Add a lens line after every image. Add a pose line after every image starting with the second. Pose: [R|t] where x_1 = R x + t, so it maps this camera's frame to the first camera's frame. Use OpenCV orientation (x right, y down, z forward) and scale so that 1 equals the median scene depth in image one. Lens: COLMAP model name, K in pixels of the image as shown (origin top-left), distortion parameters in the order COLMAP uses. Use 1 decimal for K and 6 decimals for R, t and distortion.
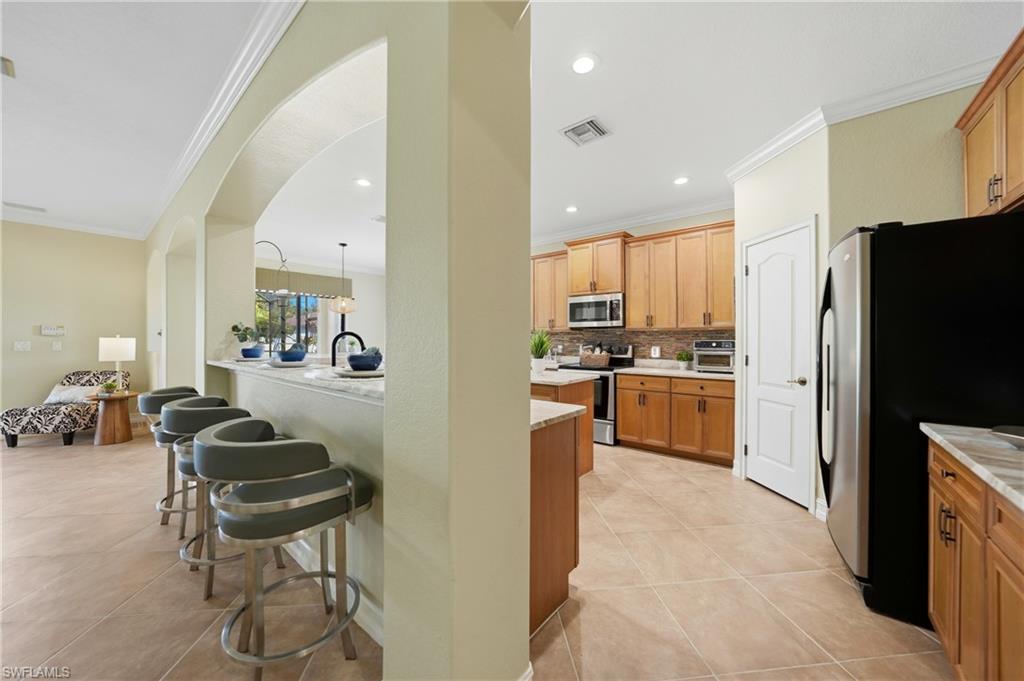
lens RADIAL K [[357.6, 0, 511.3], [0, 357.6, 341.1], [0, 0, 1]] dist [-0.011022, 0.000577]
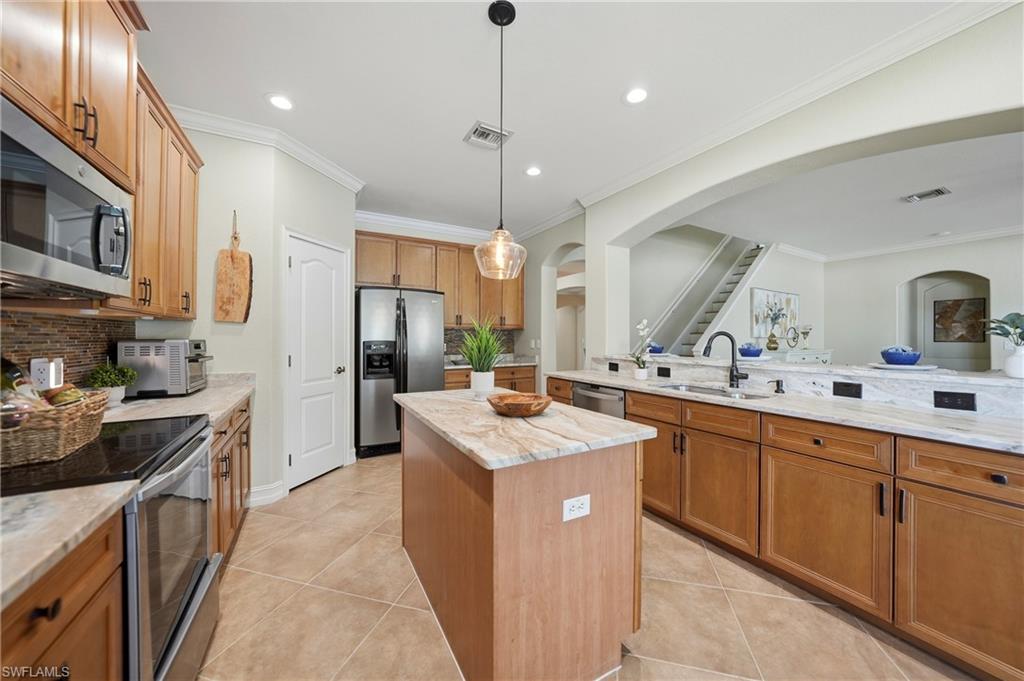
lens RADIAL K [[357.6, 0, 509.3], [0, 357.6, 339.1], [0, 0, 1]] dist [-0.011022, 0.000577]
pose [[-0.930588, -0.011316, 0.365894, -0.188536], [-0.010827, 0.999936, 0.003388, -0.011183], [-0.365909, -0.000808, -0.930650, 1.625731]]
